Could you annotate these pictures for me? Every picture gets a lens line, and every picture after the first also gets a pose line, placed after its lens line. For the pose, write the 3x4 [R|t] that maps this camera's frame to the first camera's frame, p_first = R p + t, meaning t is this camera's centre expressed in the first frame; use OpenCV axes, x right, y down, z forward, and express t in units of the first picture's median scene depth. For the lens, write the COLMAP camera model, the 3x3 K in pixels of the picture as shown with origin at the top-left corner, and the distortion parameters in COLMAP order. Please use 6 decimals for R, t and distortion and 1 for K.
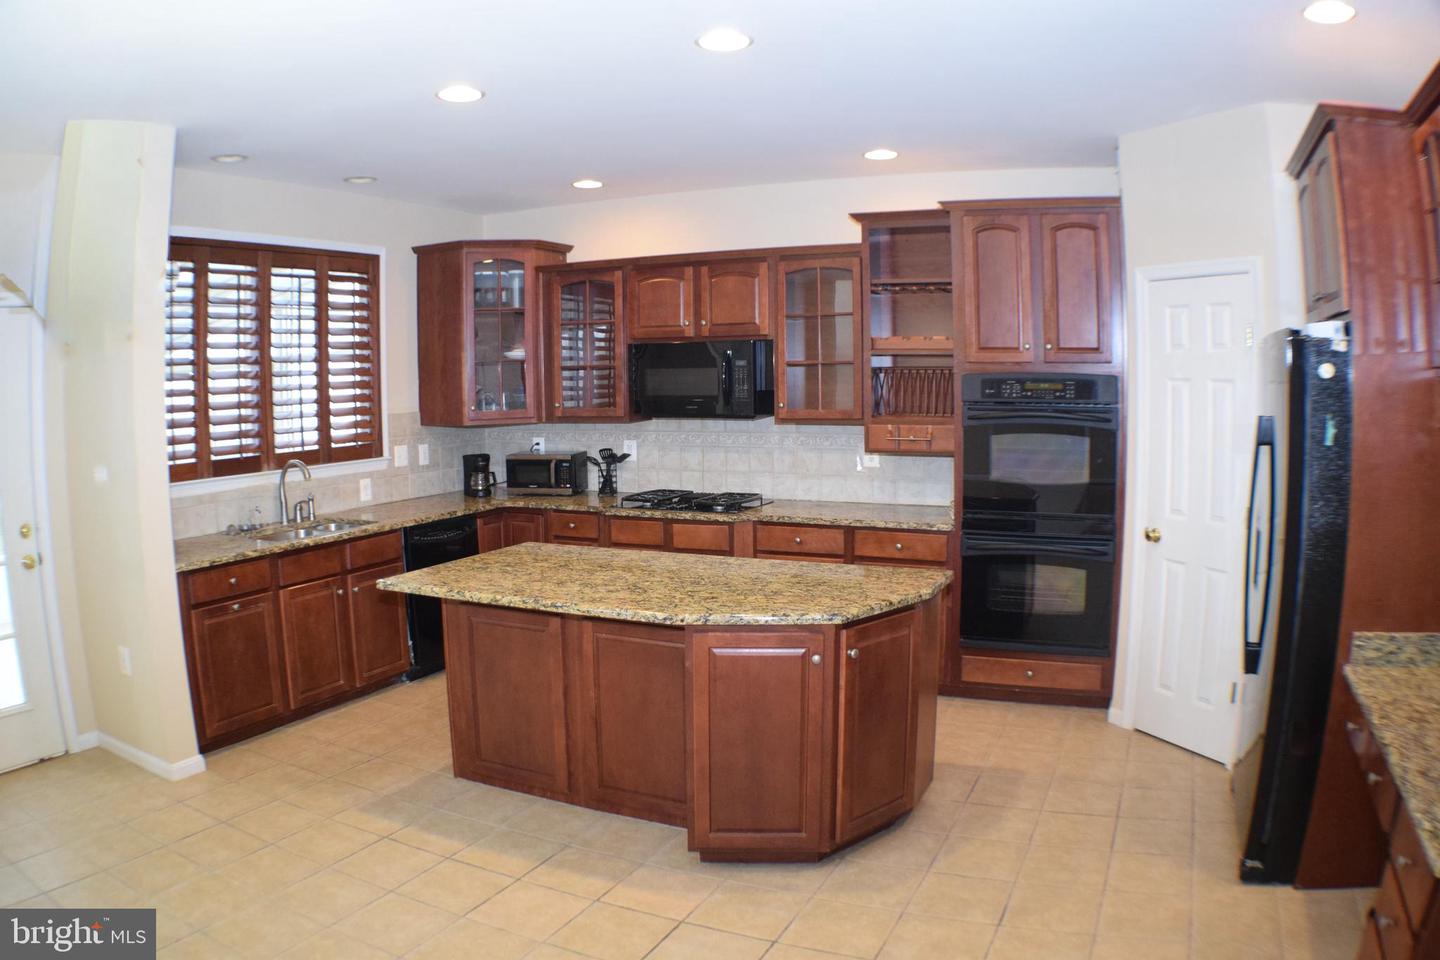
lens RADIAL K [[1029.9, 0, 720.0], [0, 1029.9, 480.0], [0, 0, 1]] dist [-0.315139, 0.077173]
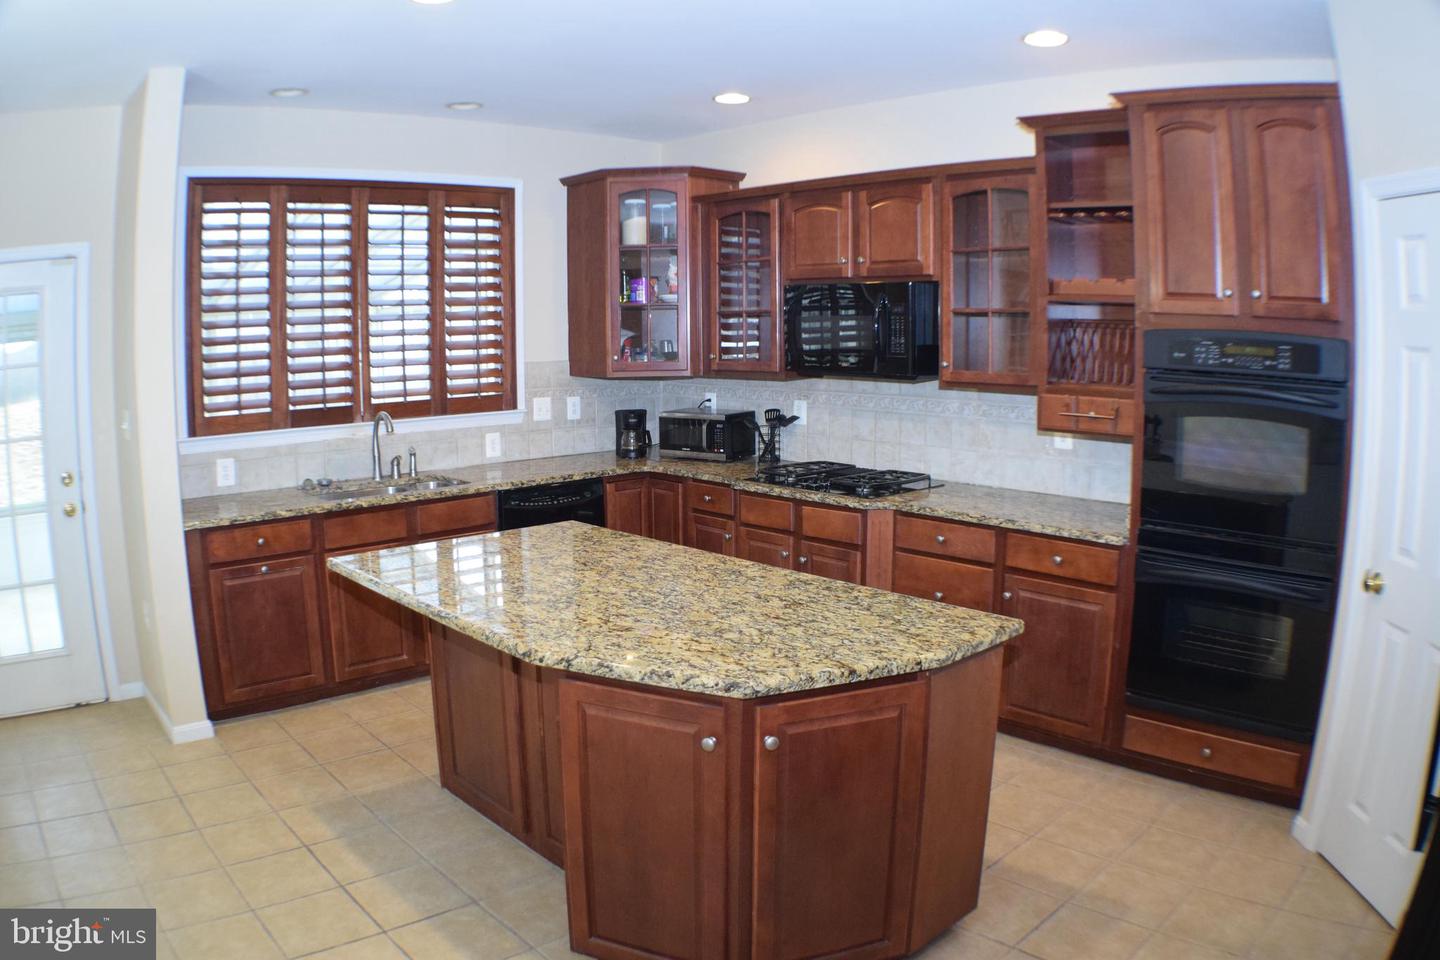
lens RADIAL K [[1029.9, 0, 720.0], [0, 1029.9, 480.0], [0, 0, 1]] dist [-0.315139, 0.077173]
pose [[0.926180, 0.061788, -0.371985, 0.213223], [-0.043483, 0.997403, 0.057408, -0.023782], [0.374566, -0.036995, 0.926462, 0.240352]]
